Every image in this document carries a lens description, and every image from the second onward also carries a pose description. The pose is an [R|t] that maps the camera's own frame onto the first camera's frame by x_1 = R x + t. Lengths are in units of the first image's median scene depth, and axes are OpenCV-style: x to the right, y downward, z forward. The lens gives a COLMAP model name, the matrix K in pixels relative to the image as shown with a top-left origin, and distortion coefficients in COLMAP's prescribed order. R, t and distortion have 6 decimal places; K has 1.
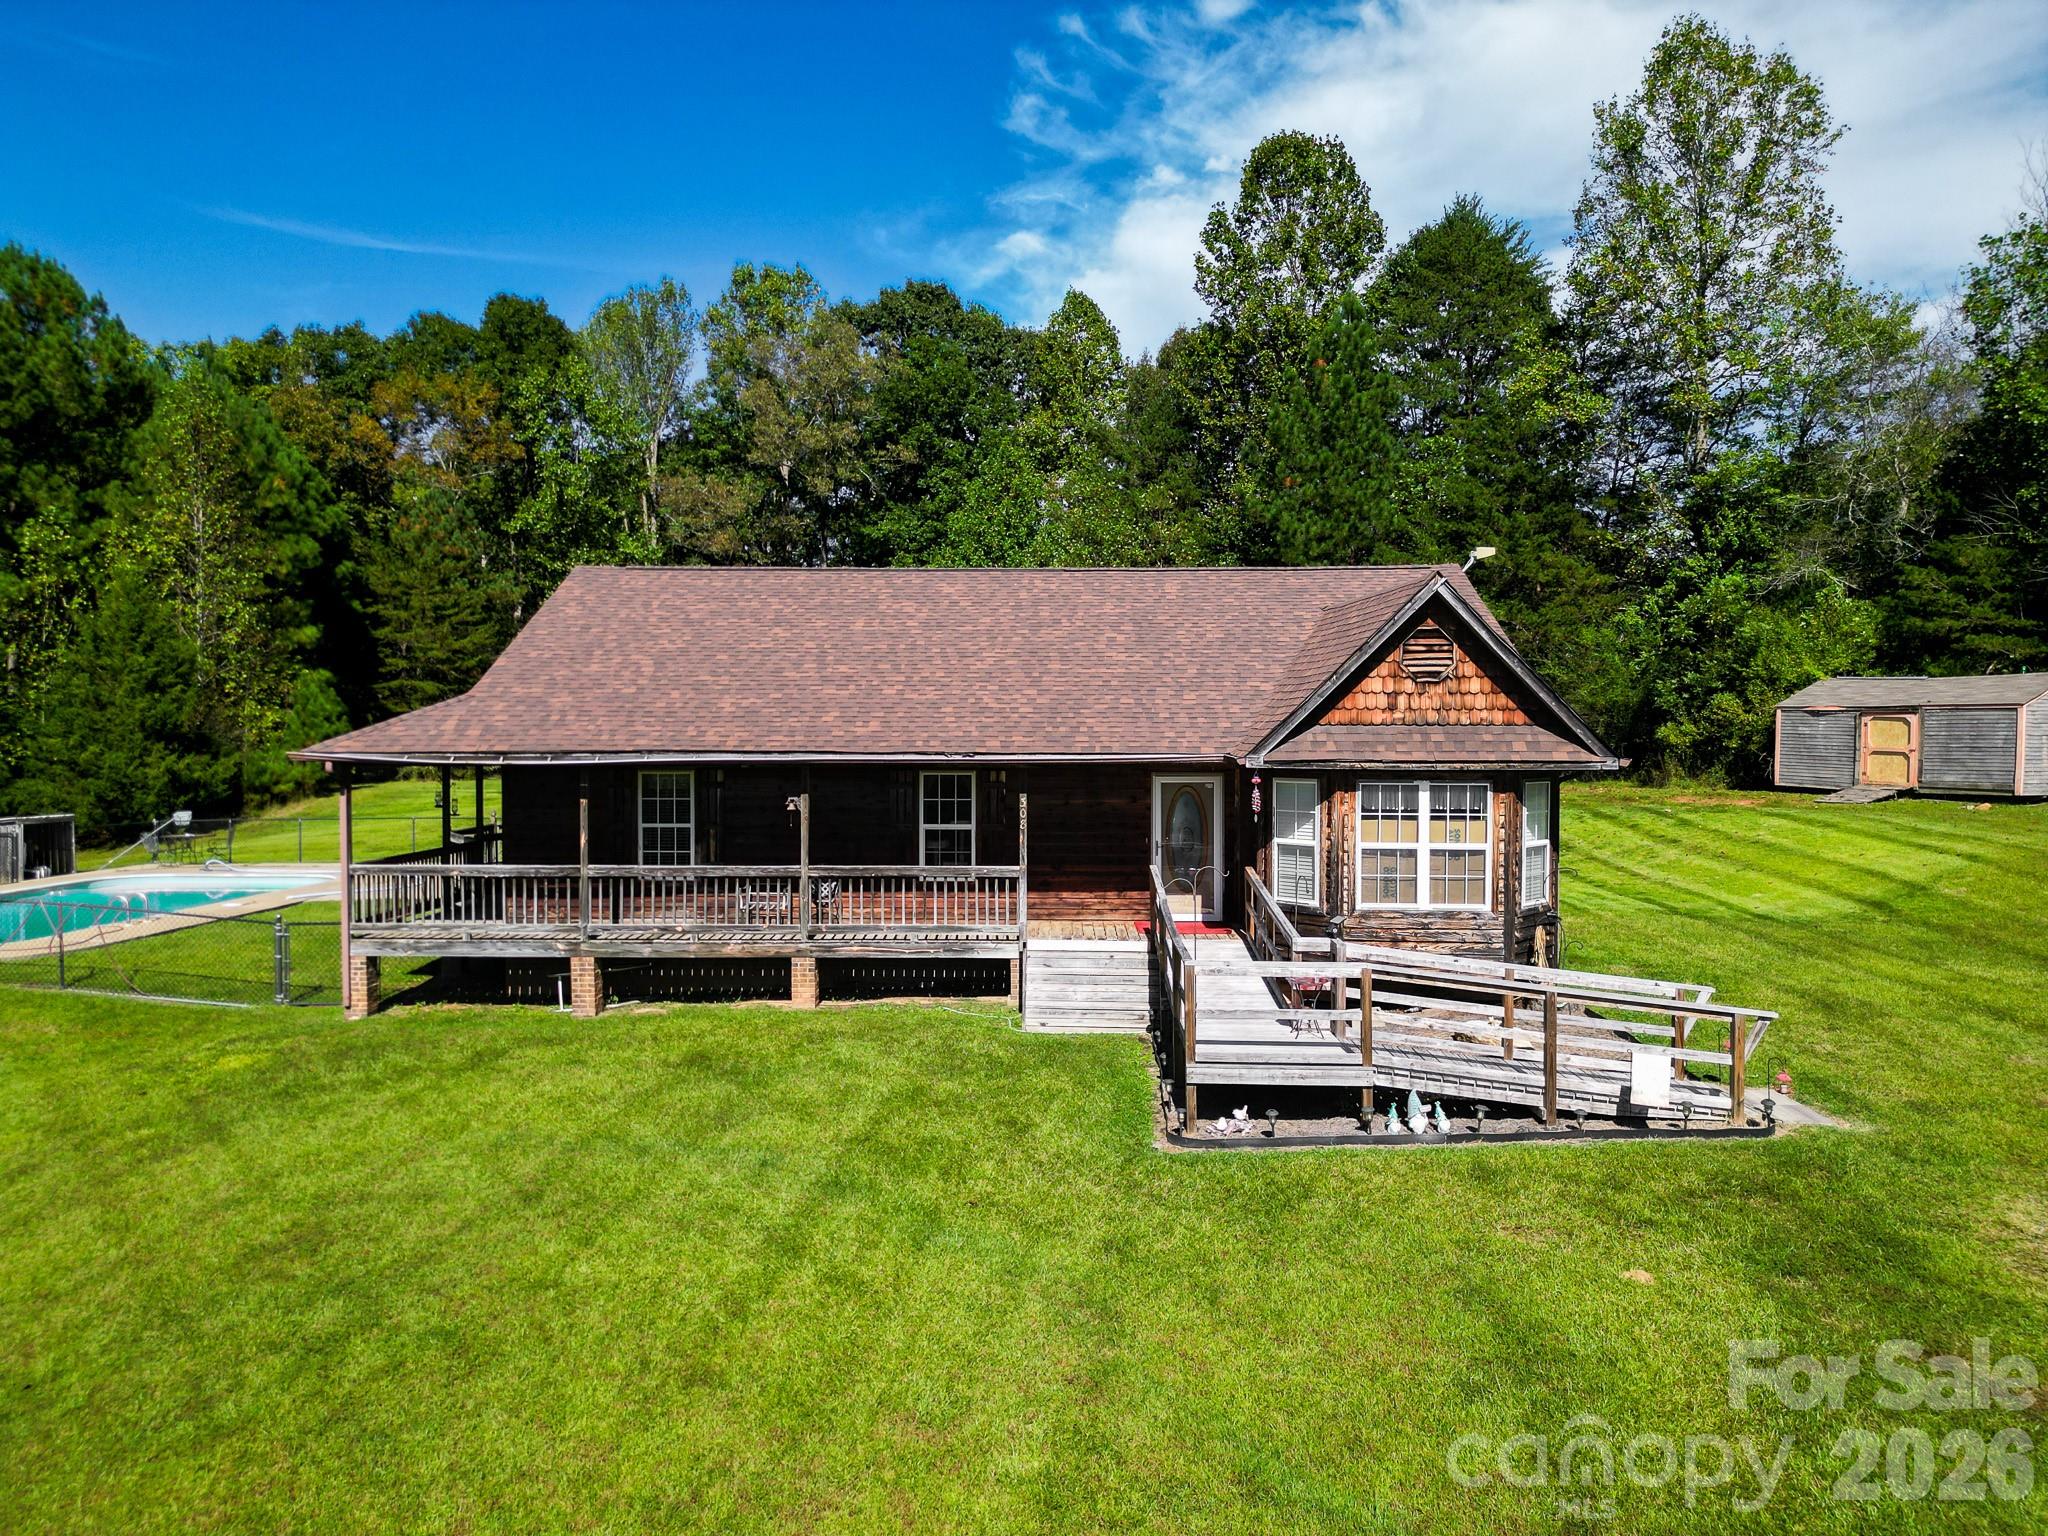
lens RADIAL K [[1517.1, 0, 1139.7], [0, 1517.1, 774.4], [0, 0, 1]] dist [0.071716, -0.060097]
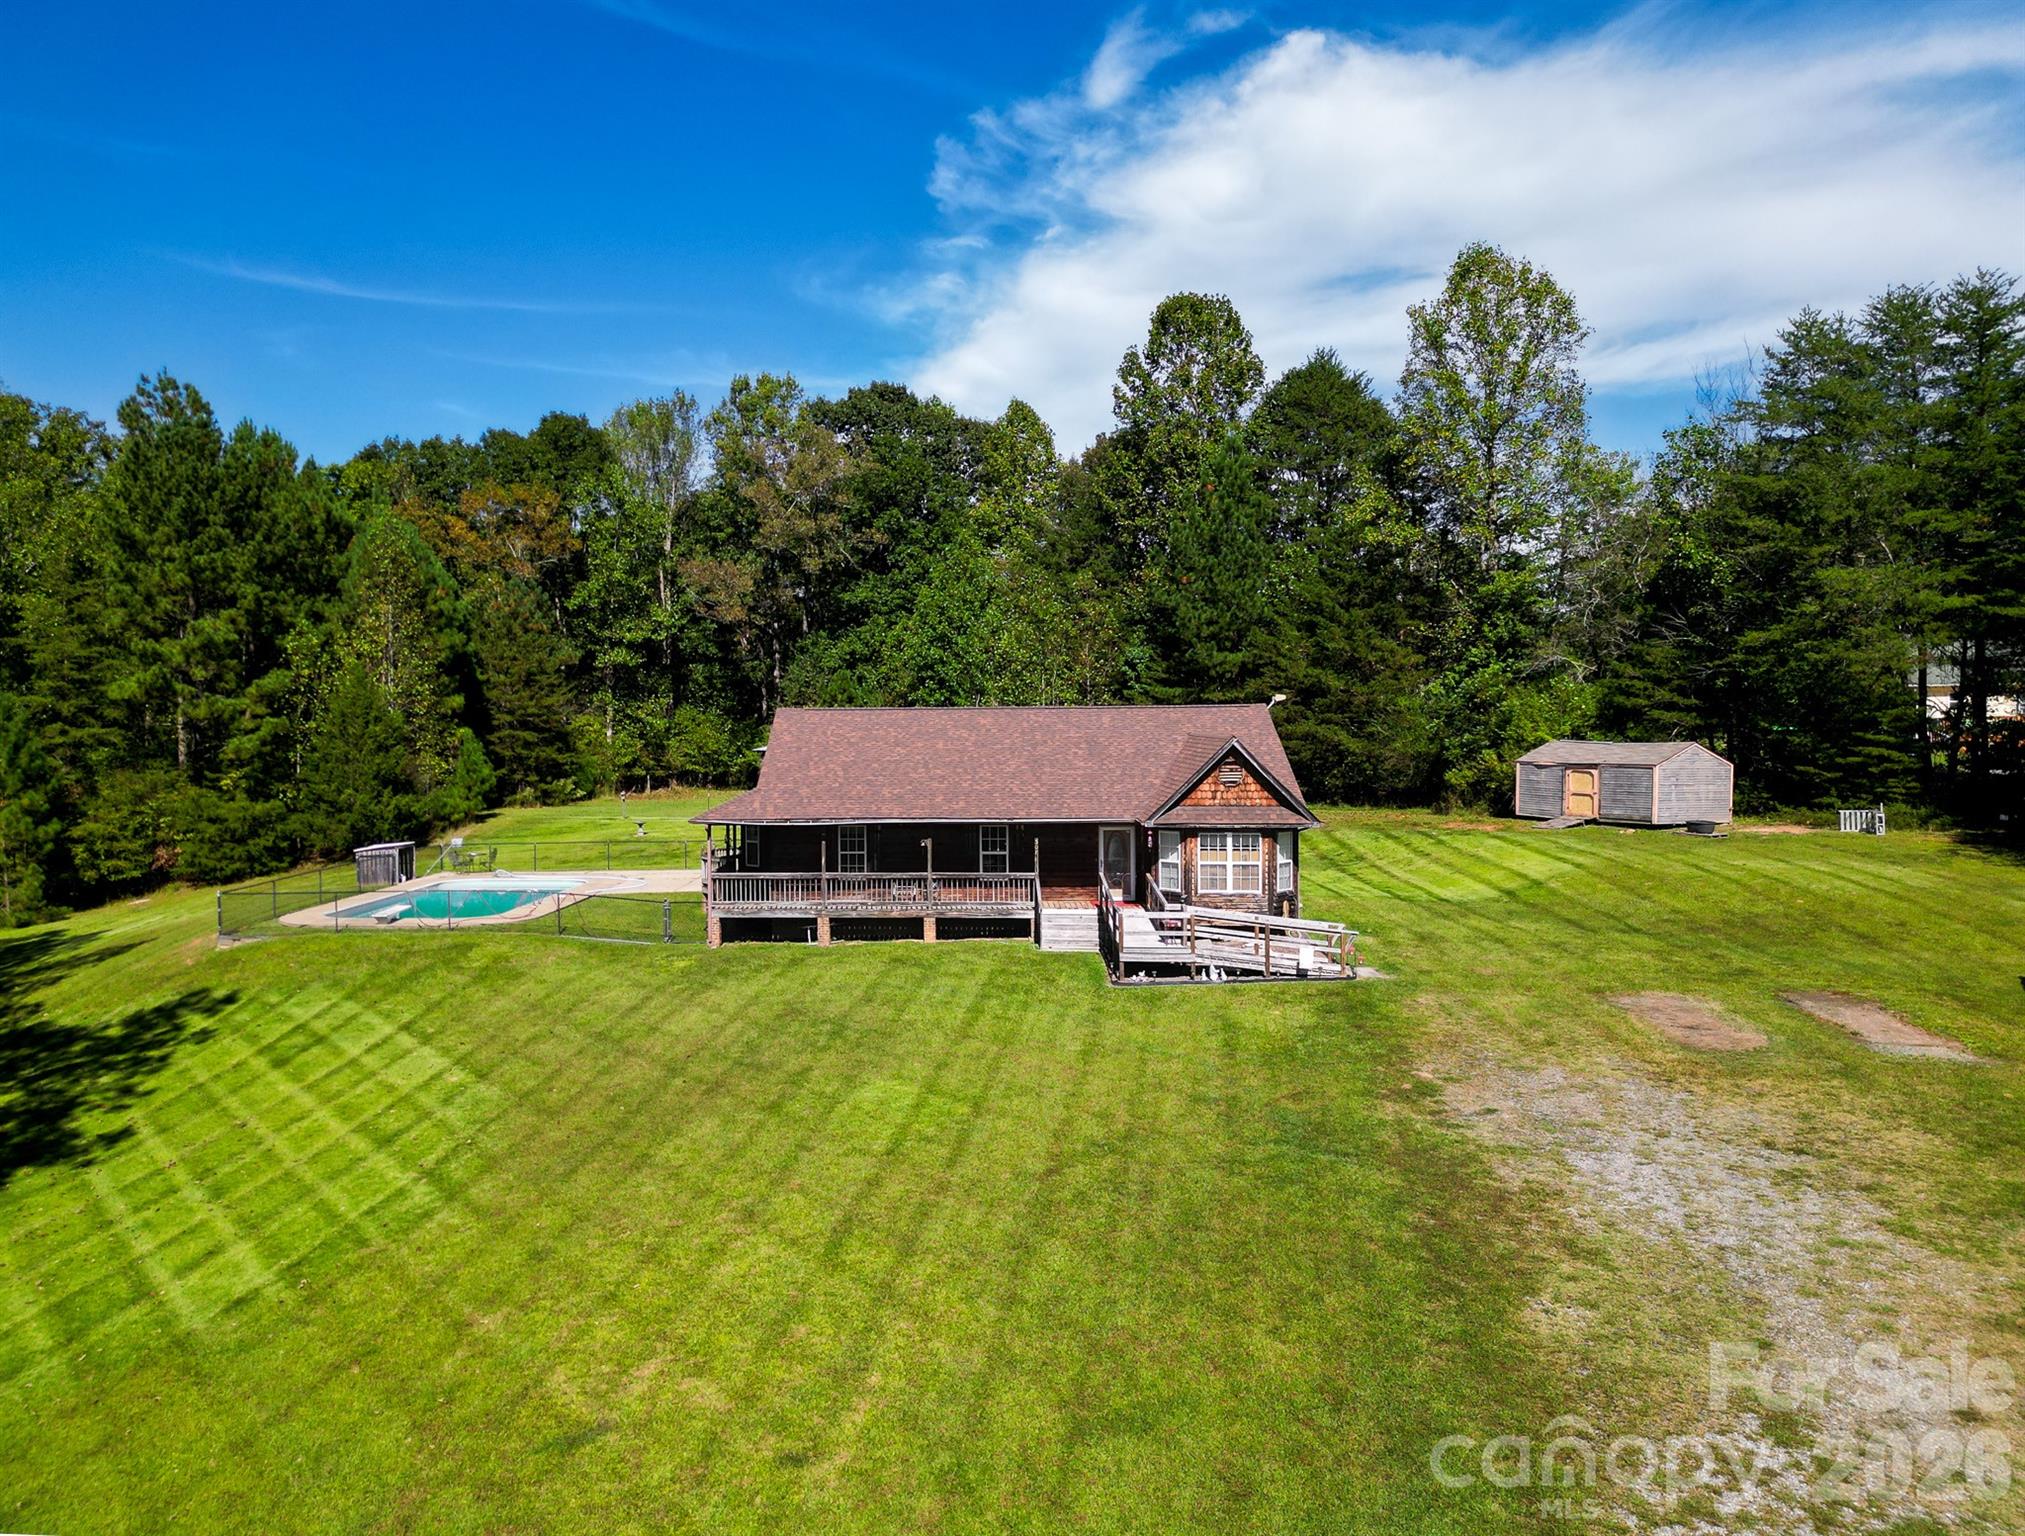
lens RADIAL K [[1460.5, 0, 1012.5], [0, 1460.5, 768.0], [0, 0, 1]] dist [0.045303, -0.003486]
pose [[0.999460, -0.005958, -0.032310, -0.021476], [0.005647, 0.999937, -0.009699, -0.029519], [0.032365, 0.009512, 0.999431, -0.459334]]
